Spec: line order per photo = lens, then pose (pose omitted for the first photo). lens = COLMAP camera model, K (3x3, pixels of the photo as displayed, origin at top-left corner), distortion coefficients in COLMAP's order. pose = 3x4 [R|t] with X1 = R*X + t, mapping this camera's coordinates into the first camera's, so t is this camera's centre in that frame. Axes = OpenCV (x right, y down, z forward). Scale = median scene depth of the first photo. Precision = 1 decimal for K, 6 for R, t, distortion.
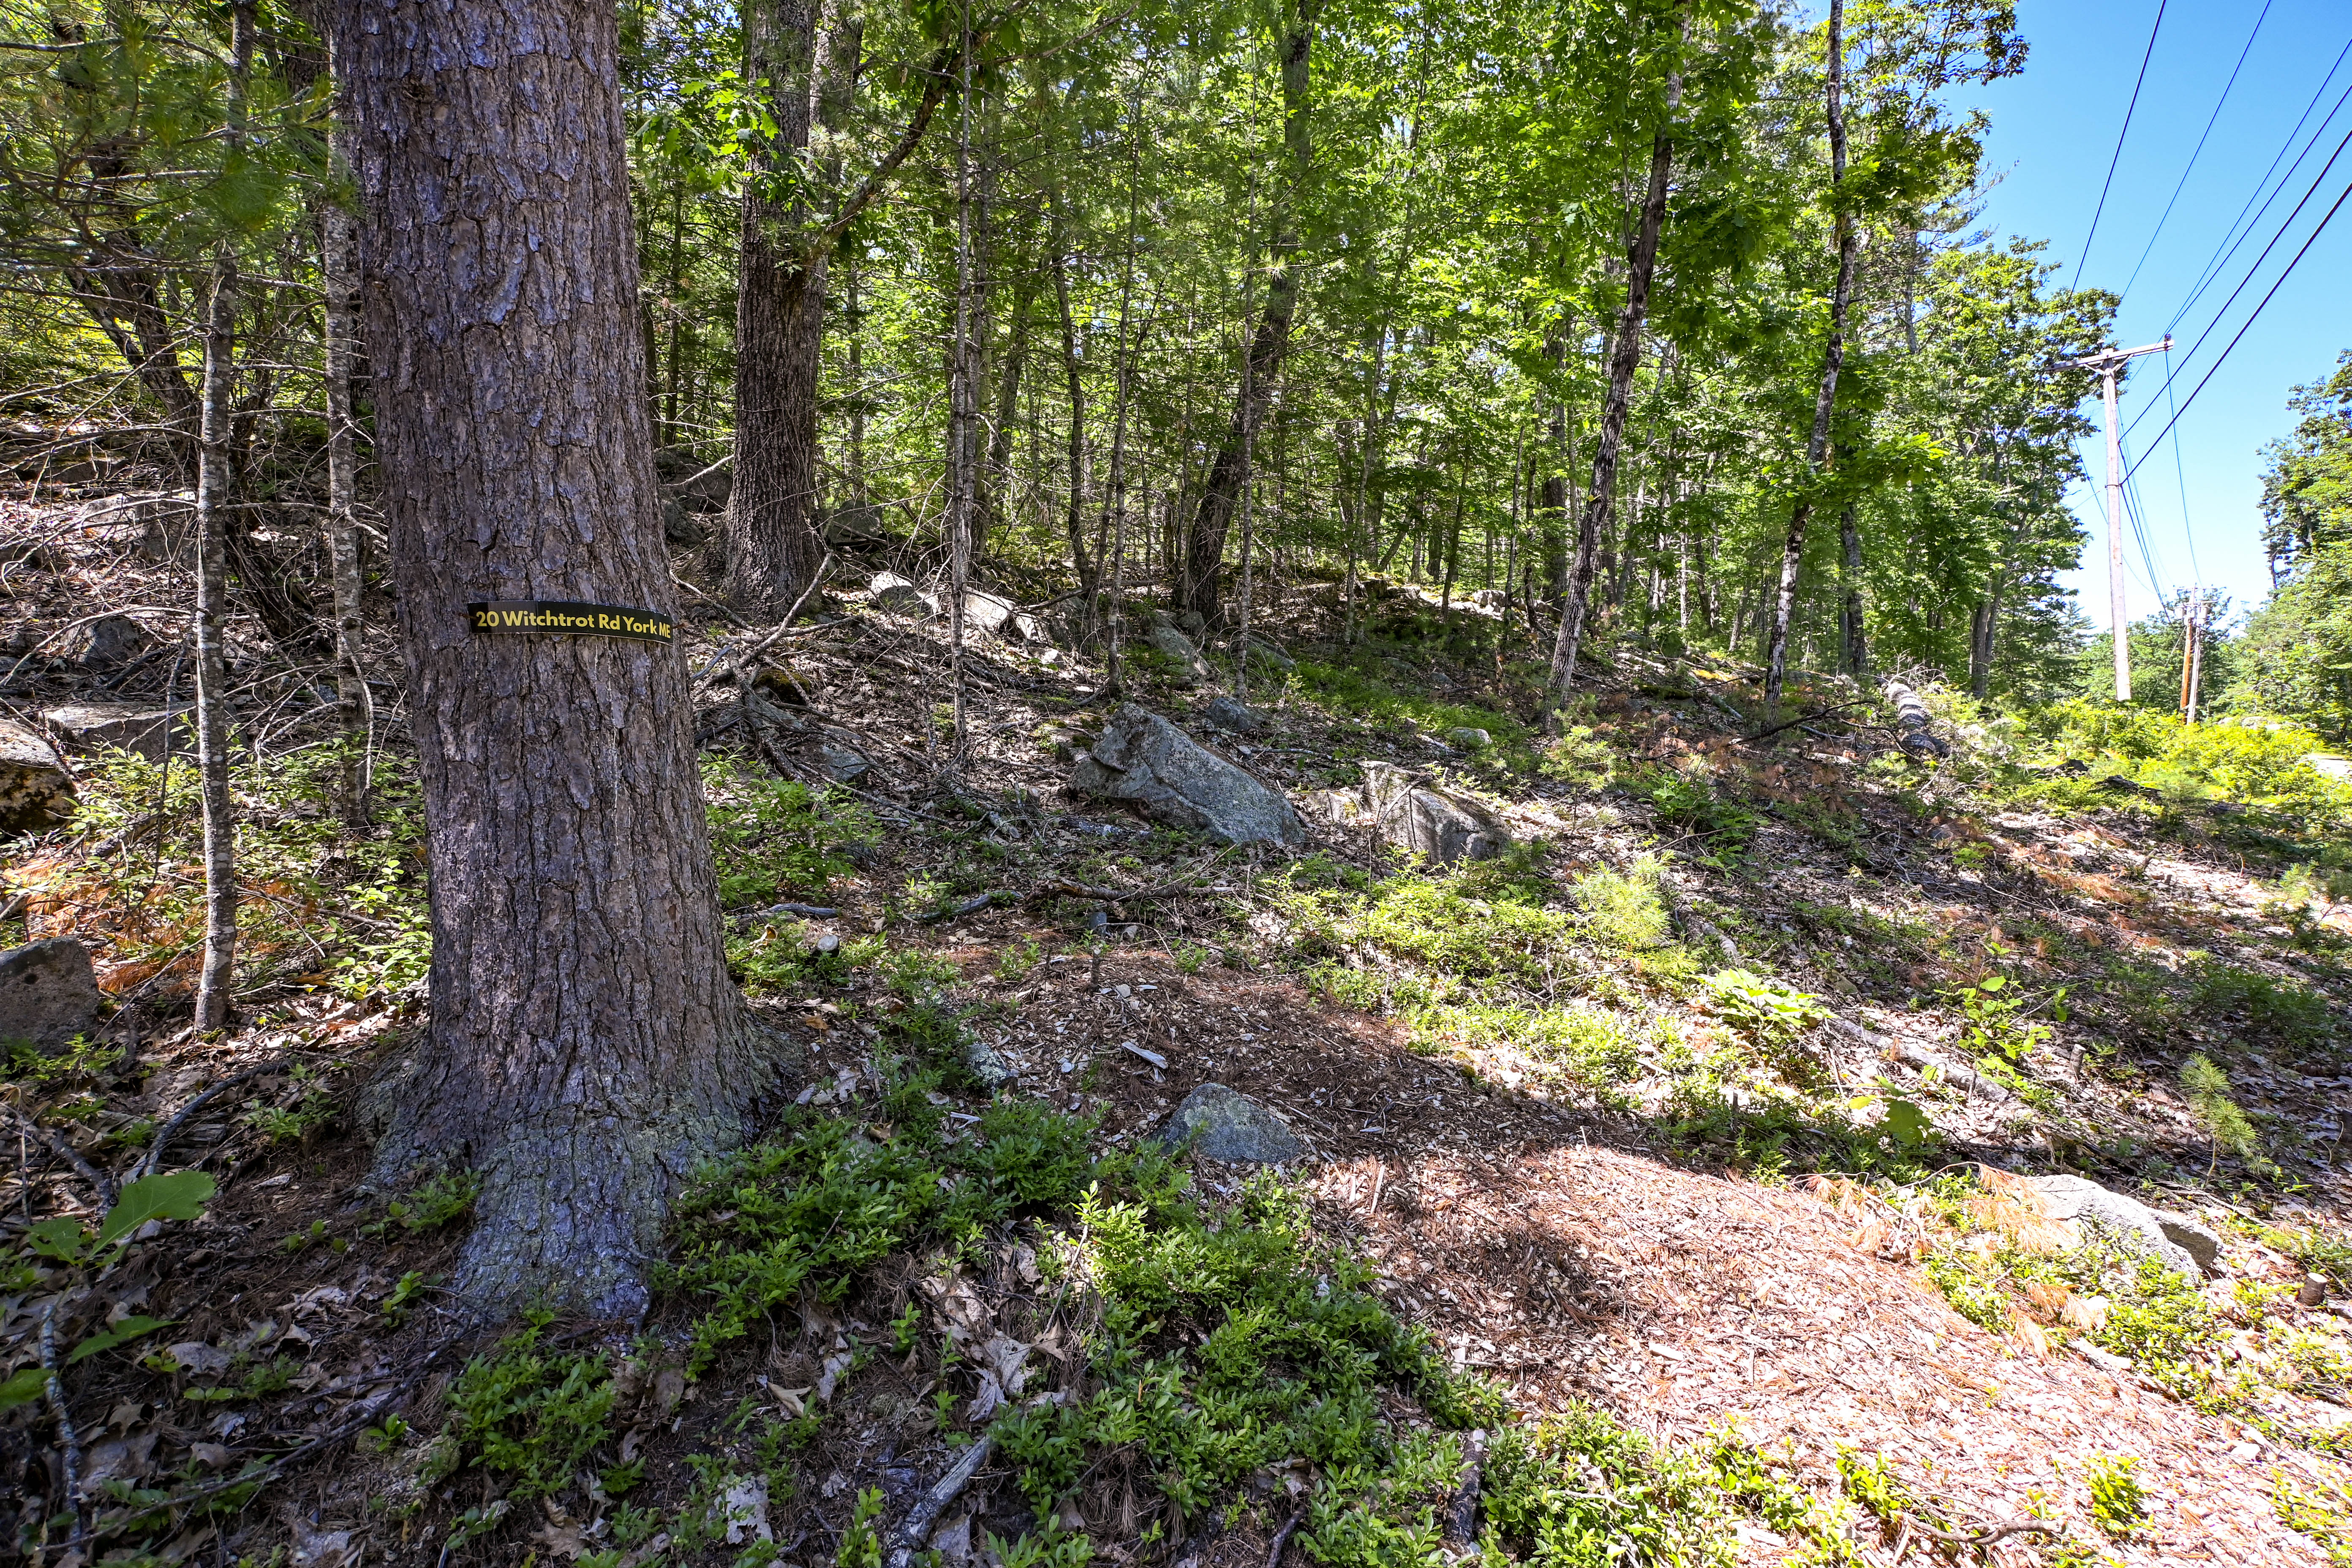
lens RADIAL K [[1177.4, 0, 1198.7], [0, 1177.4, 793.8], [0, 0, 1]] dist [-0.014351, 0.007674]
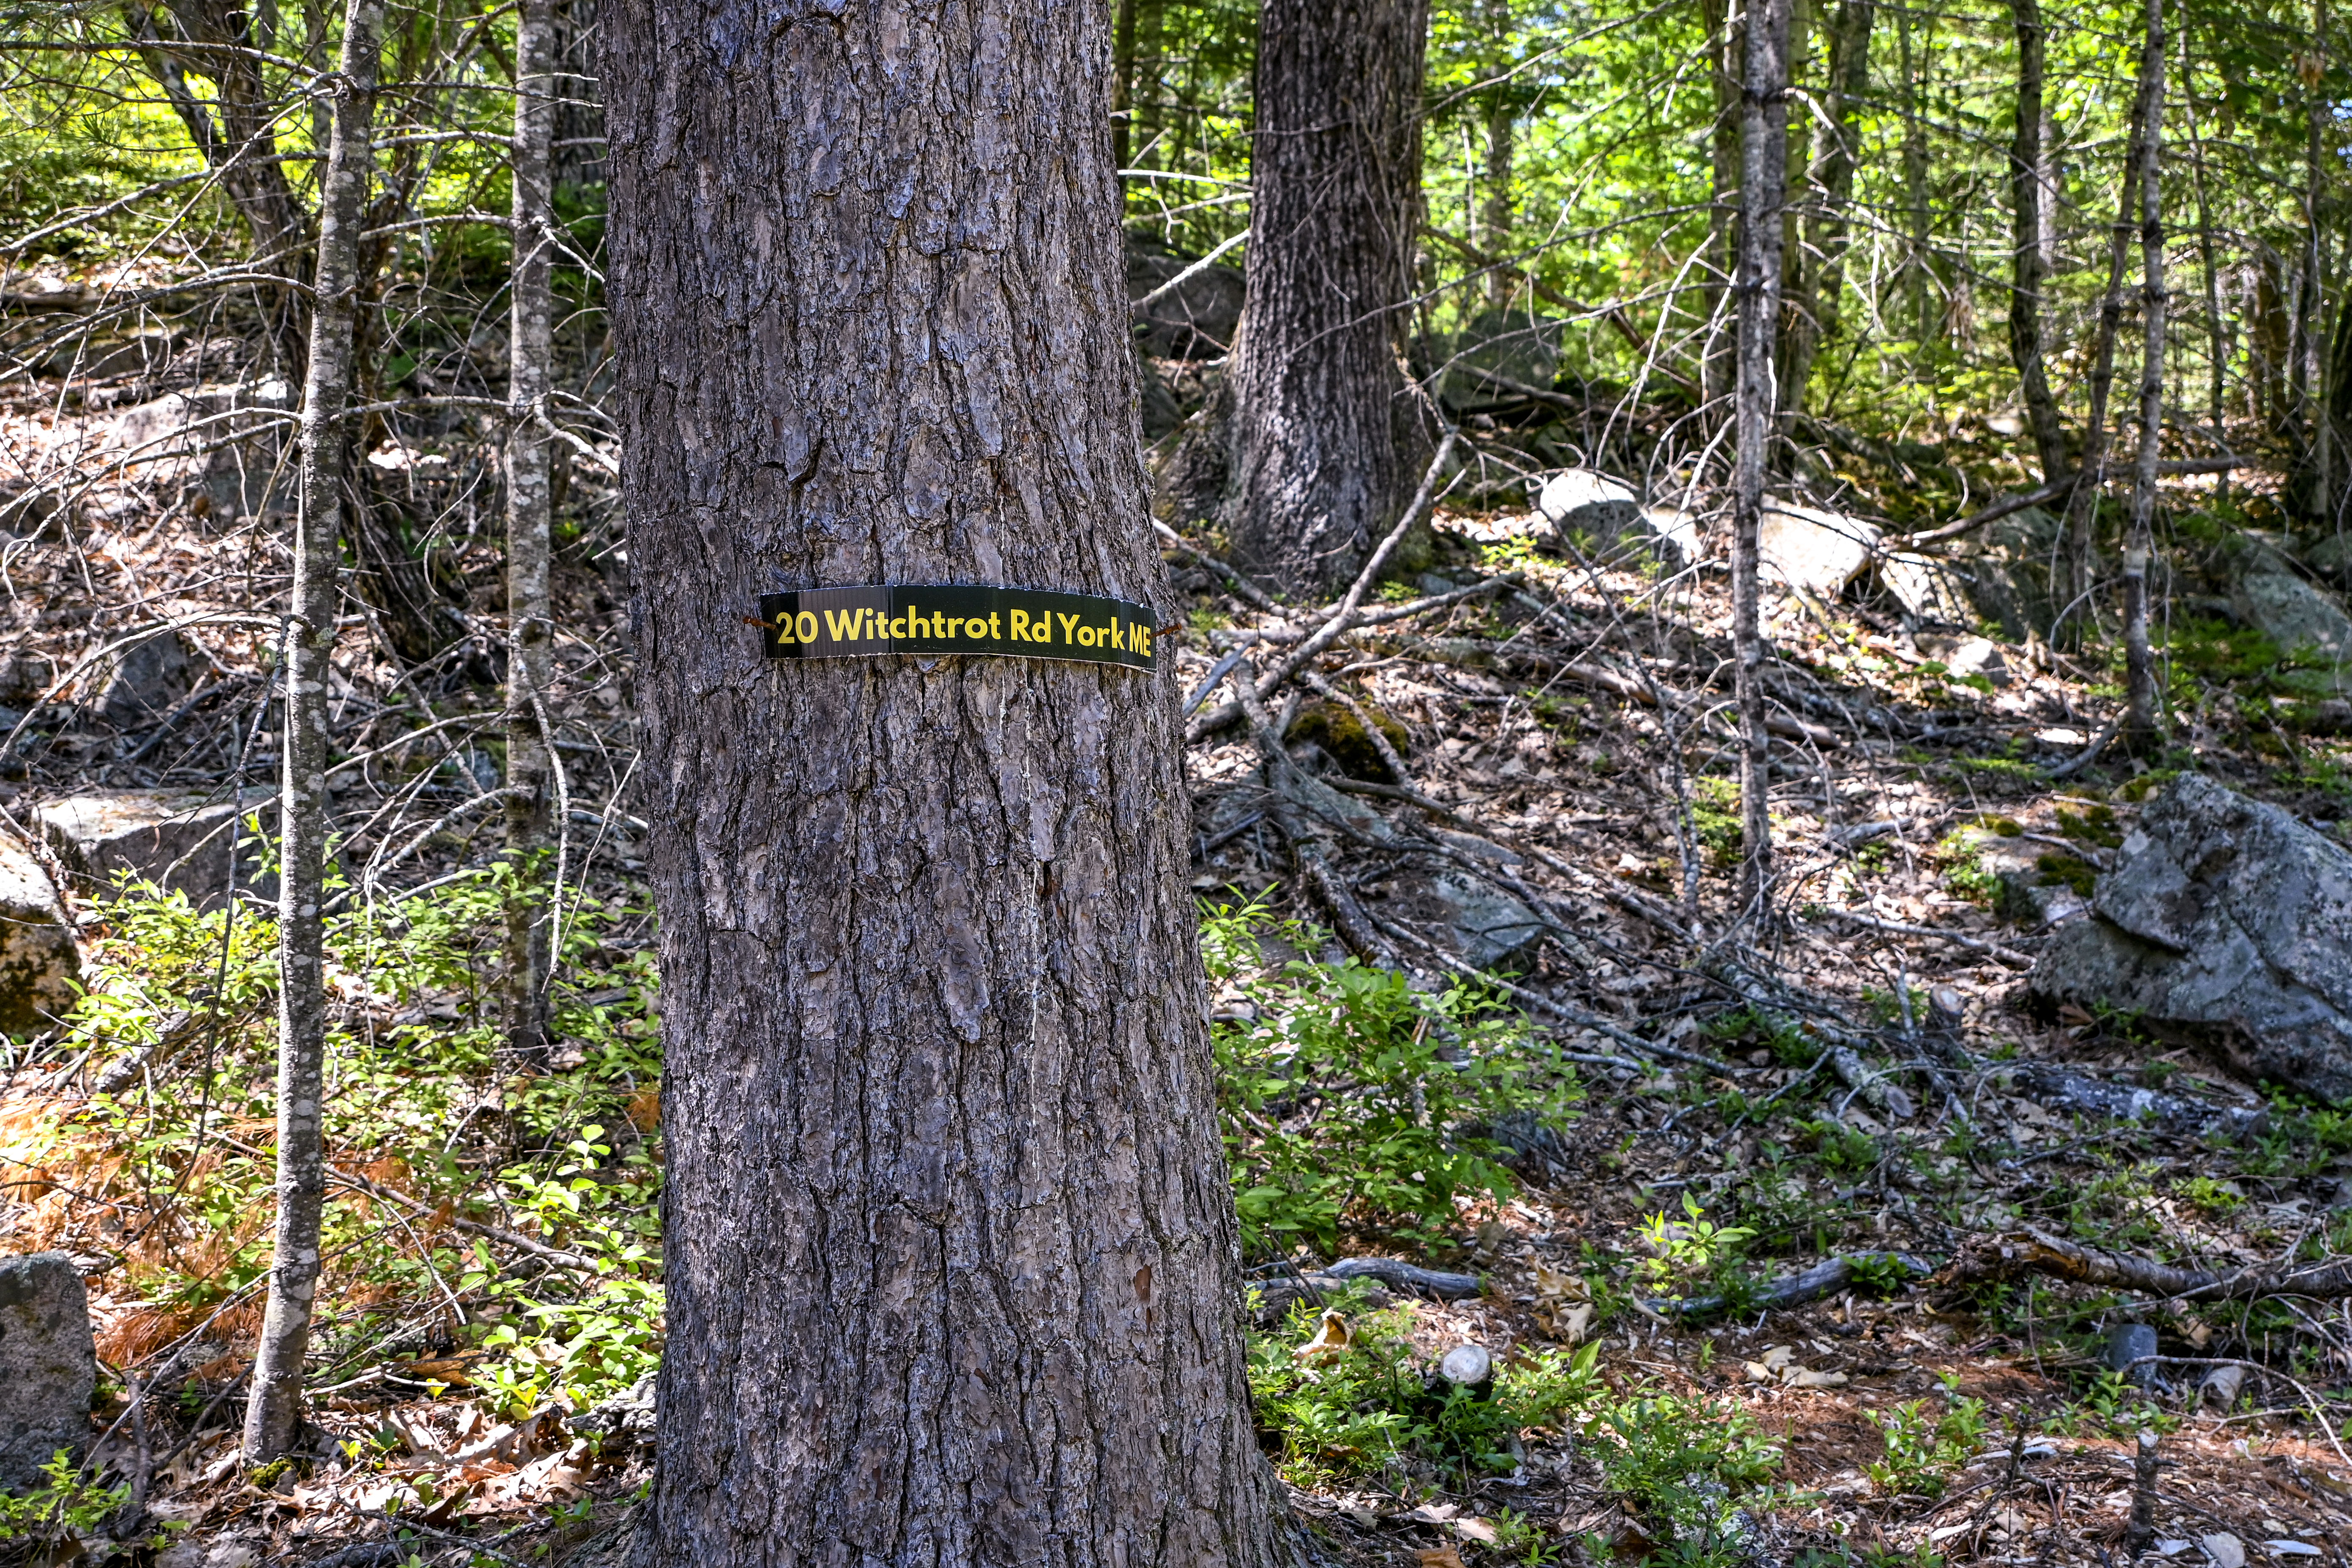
lens RADIAL K [[2822.5, 0, 1165.9], [0, 2822.5, 696.3], [0, 0, 1]] dist [0.001636, 0.017203]
pose [[0.922317, -0.017660, -0.386030, -0.015238], [-0.021562, 0.995047, -0.097038, -0.006634], [0.385832, 0.097824, 0.917368, 0.010632]]
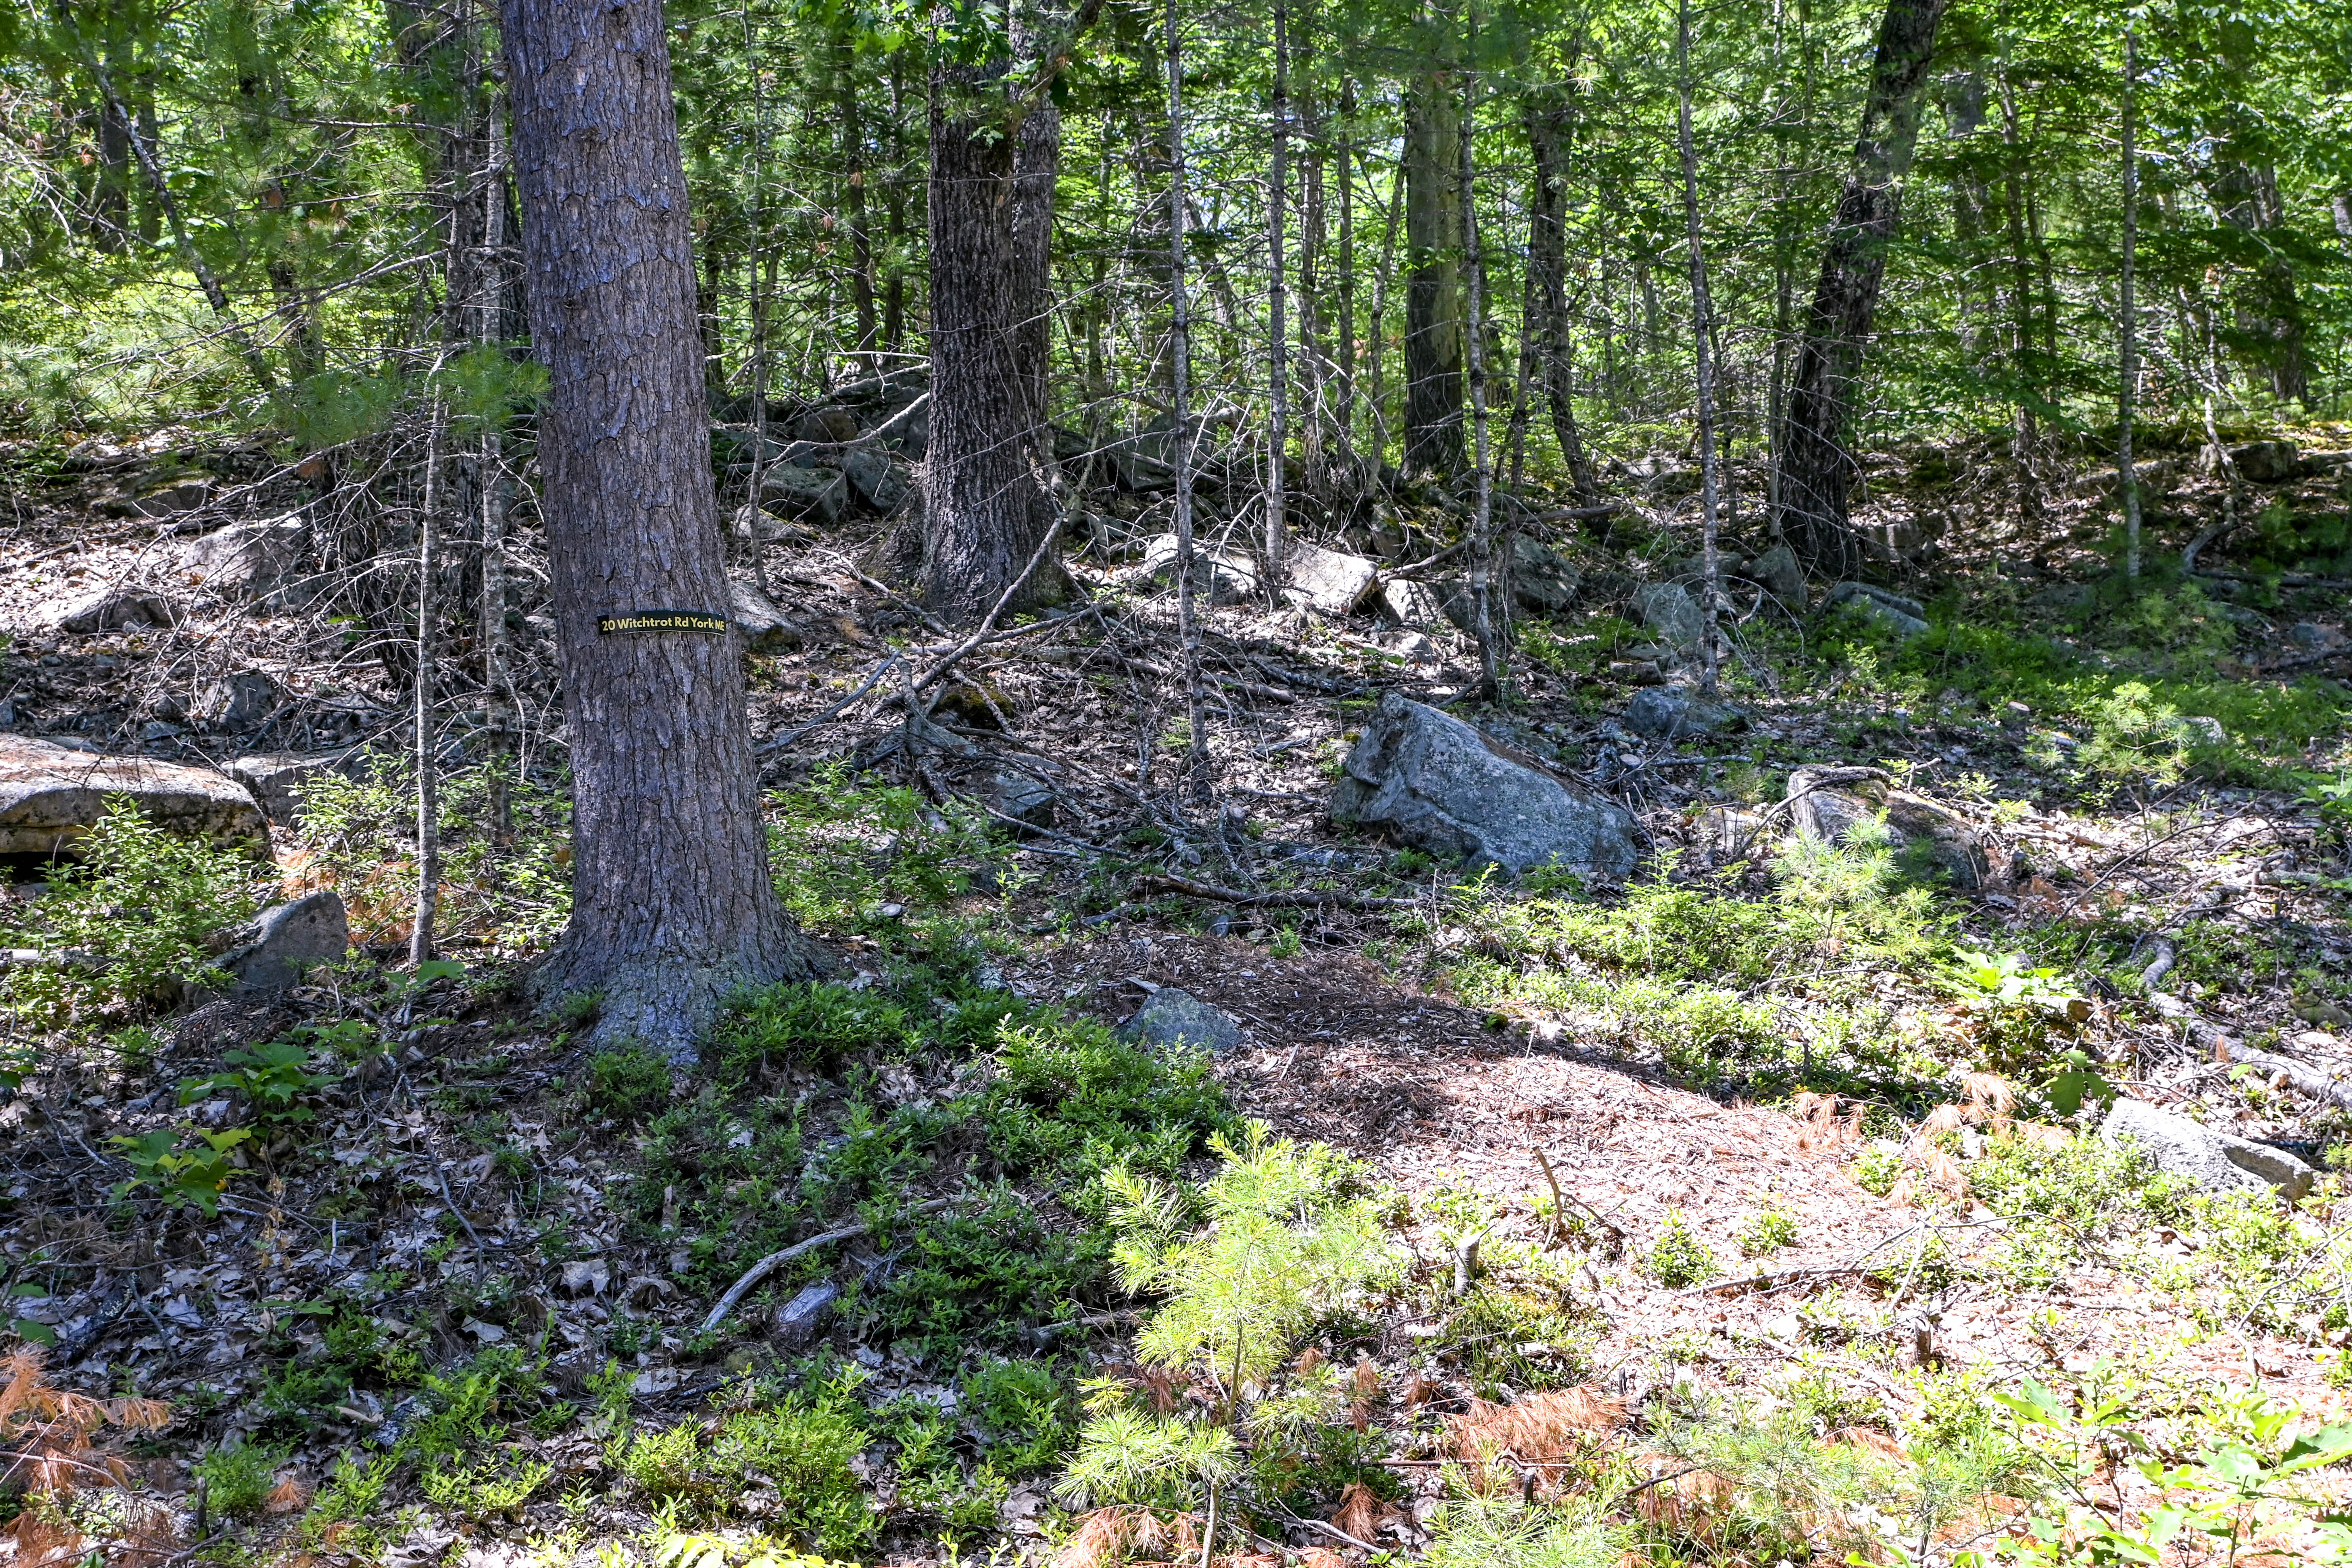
lens RADIAL K [[2883.3, 0, 1241.8], [0, 2883.3, 538.9], [0, 0, 1]] dist [-0.016354, 0.016350]
pose [[0.942120, -0.087046, -0.323780, 0.590903], [0.033034, 0.985110, -0.168720, 0.169567], [0.333646, 0.148259, 0.930967, -0.946627]]
